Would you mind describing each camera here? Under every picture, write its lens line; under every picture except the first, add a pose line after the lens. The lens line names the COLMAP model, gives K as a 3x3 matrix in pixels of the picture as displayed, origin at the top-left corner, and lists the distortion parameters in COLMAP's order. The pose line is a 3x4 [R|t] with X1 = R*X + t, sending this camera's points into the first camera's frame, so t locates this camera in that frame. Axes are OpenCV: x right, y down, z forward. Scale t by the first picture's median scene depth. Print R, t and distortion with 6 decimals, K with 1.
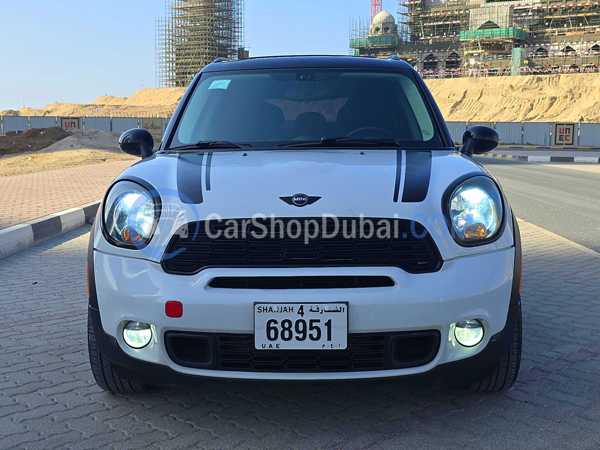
lens RADIAL K [[406.9, 0, 299.8], [0, 406.9, 223.5], [0, 0, 1]] dist [0.005247, 0.000051]
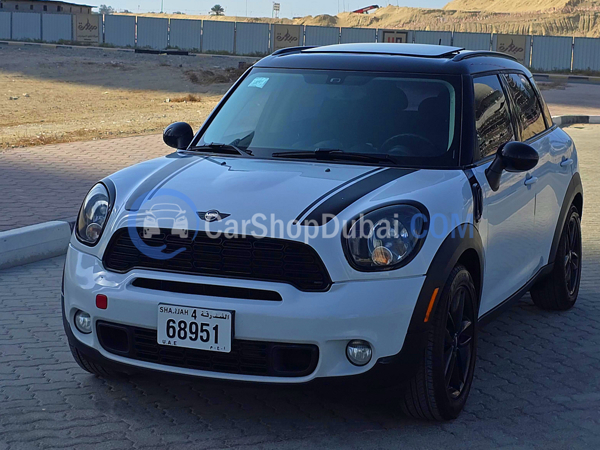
lens RADIAL K [[436.3, 0, 300.0], [0, 436.3, 226.2], [0, 0, 1]] dist [-0.003705, -0.005552]
pose [[0.988324, 0.080267, -0.129507, 0.423511], [-0.080343, 0.996756, 0.004647, -0.057613], [0.129460, 0.005812, 0.991568, -0.161055]]
